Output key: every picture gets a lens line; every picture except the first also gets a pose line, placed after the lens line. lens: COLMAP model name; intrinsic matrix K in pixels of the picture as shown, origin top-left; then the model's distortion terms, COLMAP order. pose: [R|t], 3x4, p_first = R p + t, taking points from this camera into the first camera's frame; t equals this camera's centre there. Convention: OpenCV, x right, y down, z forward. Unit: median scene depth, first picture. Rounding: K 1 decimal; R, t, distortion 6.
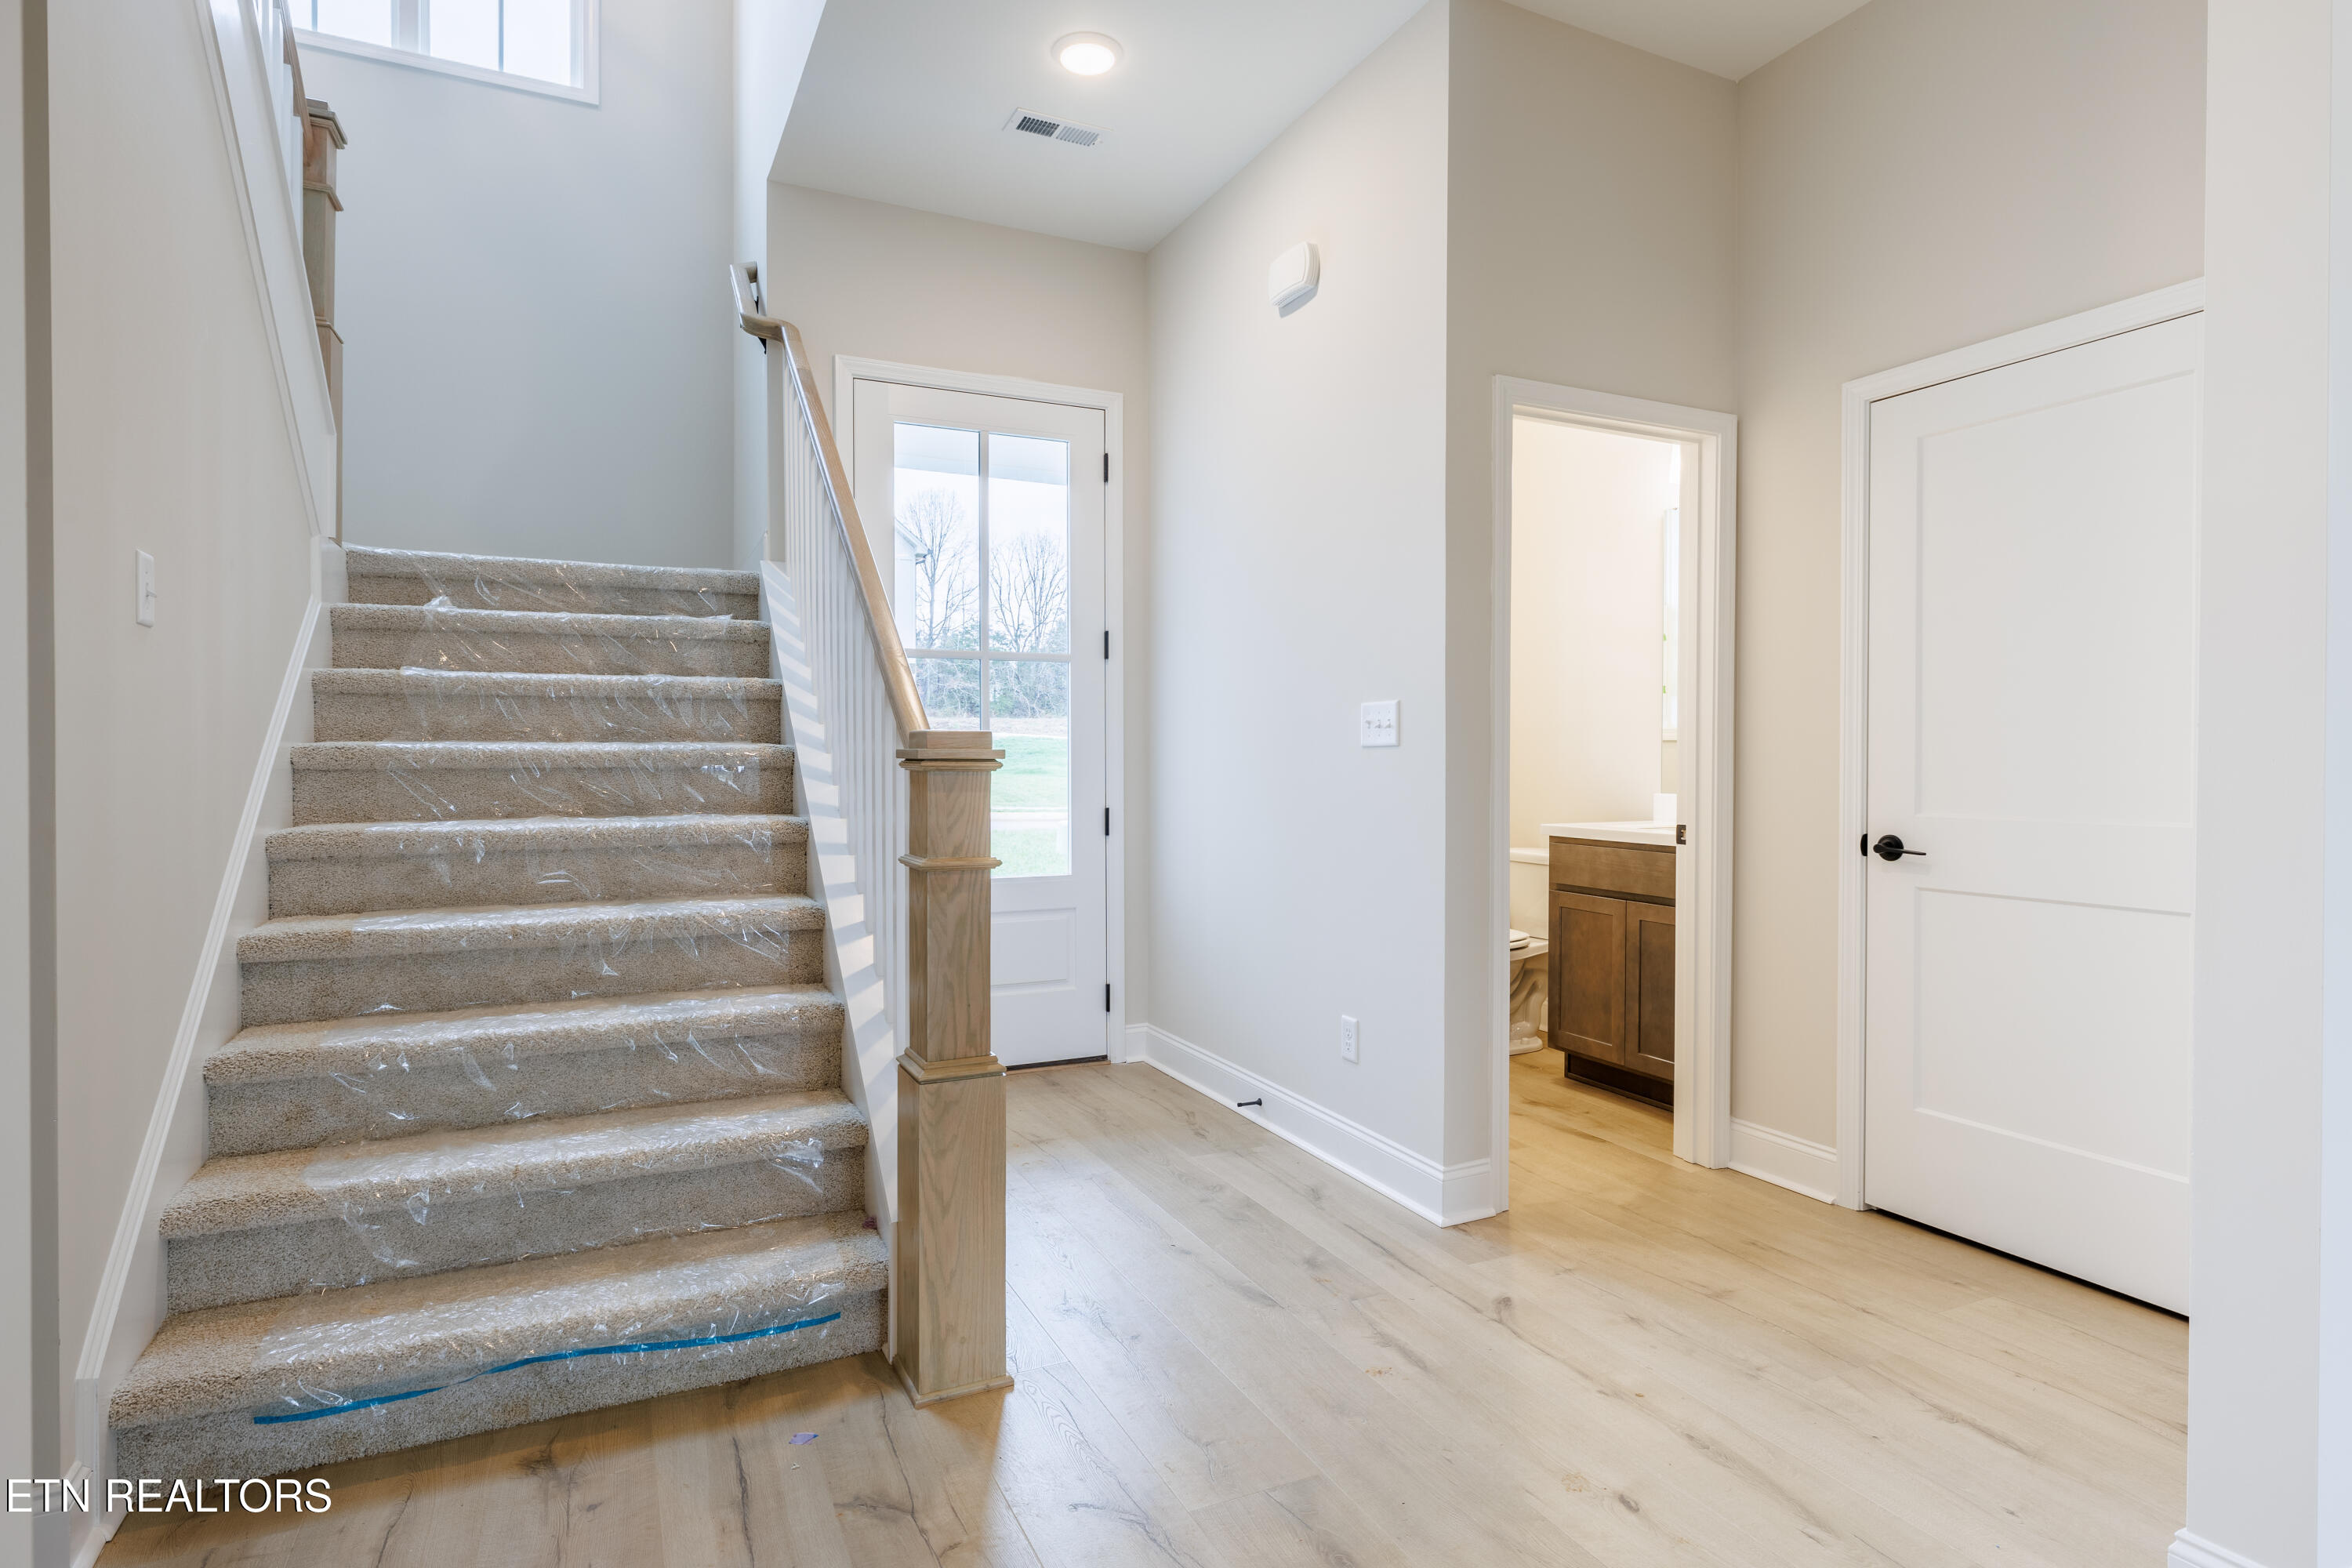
lens RADIAL K [[1265.8, 0, 1255.1], [0, 1265.8, 762.7], [0, 0, 1]] dist [0.005134, 0.000103]
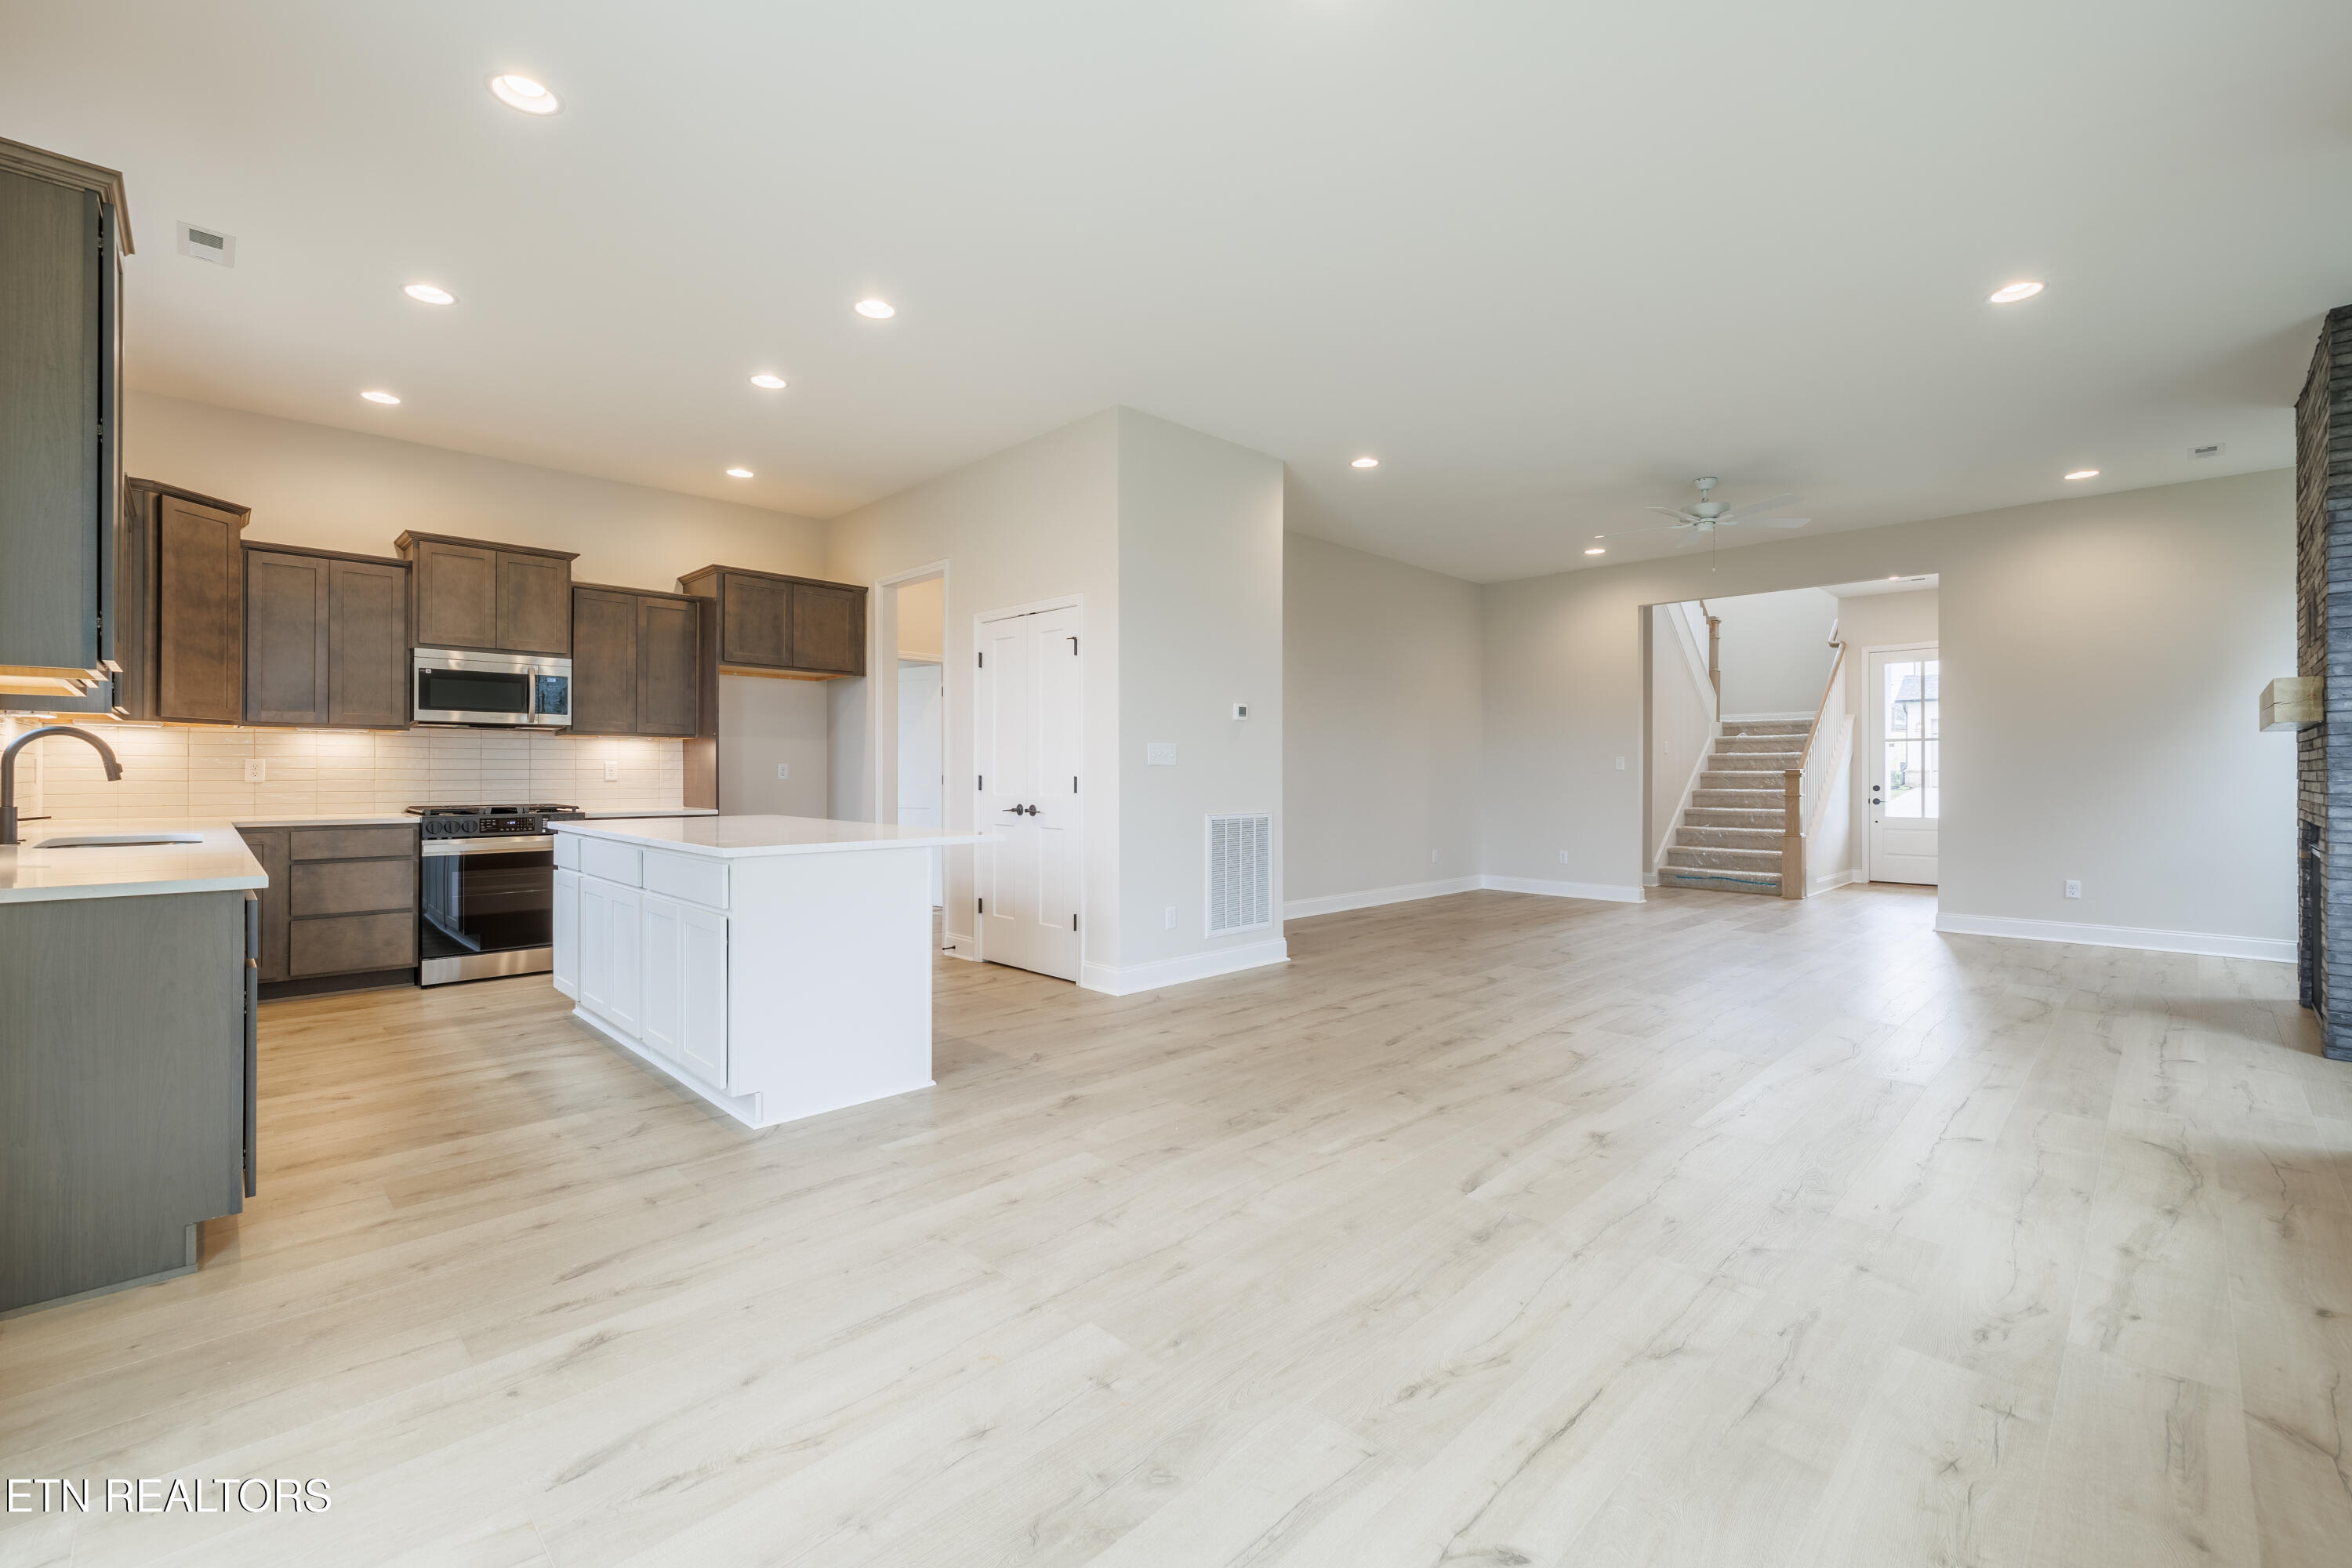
lens RADIAL K [[980.0, 0, 1184.3], [0, 980.0, 772.3], [0, 0, 1]] dist [0.000344, 0.001452]
pose [[0.311797, -0.001405, -0.950148, 1.879936], [-0.007987, 0.999960, -0.004100, 0.016448], [0.950115, 0.008867, 0.311773, -1.746198]]
